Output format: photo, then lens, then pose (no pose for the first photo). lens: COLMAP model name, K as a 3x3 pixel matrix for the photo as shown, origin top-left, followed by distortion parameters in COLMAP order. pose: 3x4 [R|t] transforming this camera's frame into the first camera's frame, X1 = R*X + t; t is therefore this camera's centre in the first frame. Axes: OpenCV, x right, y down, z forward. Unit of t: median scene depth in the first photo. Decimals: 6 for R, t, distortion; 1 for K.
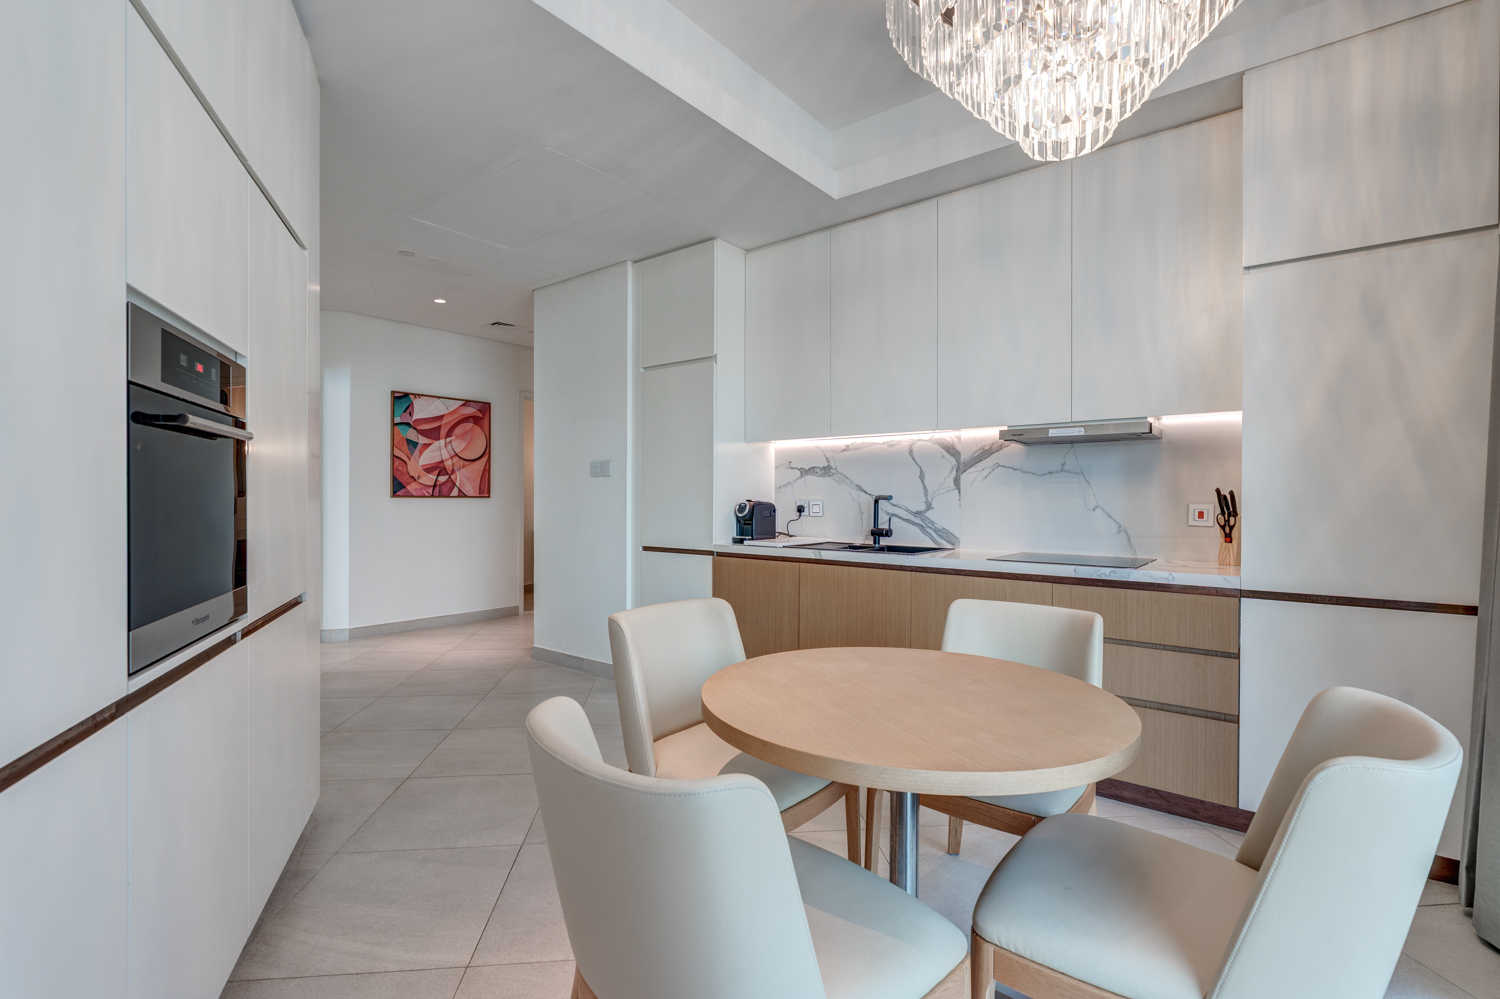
lens RADIAL K [[680.7, 0, 754.7], [0, 680.7, 500.7], [0, 0, 1]] dist [-0.004618, 0.001167]
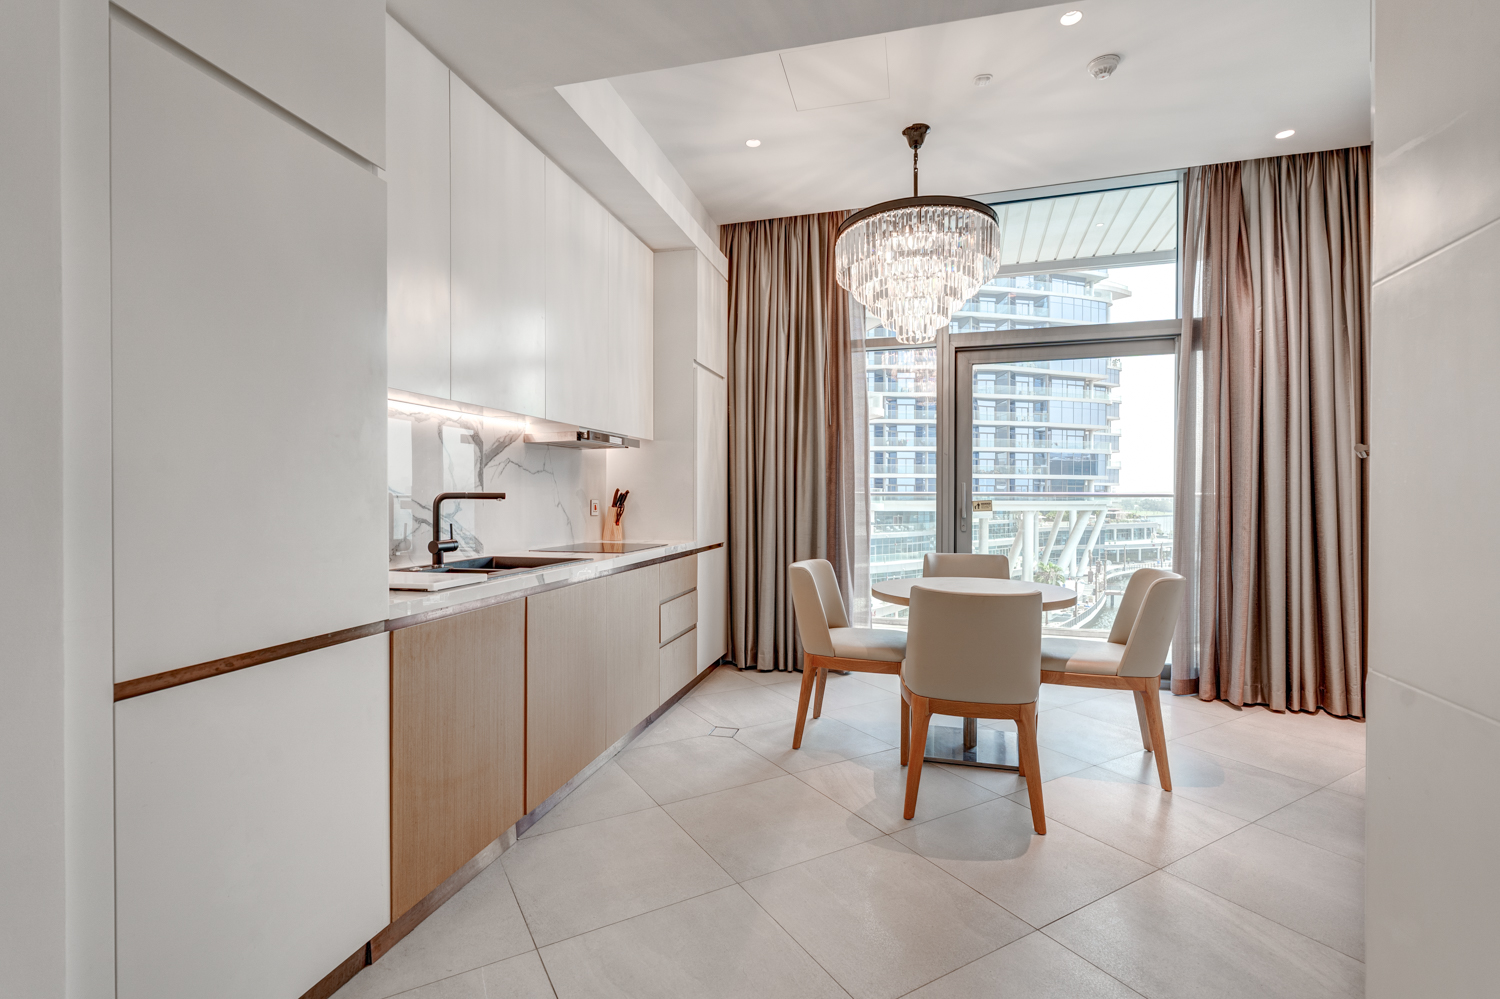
lens RADIAL K [[680.7, 0, 735.8], [0, 680.7, 498.0], [0, 0, 1]] dist [-0.004618, 0.001167]
pose [[-0.400538, -0.008537, 0.916240, -0.599249], [0.000765, 0.999953, 0.009651, -0.009206], [-0.916280, 0.004566, -0.400513, 1.059451]]
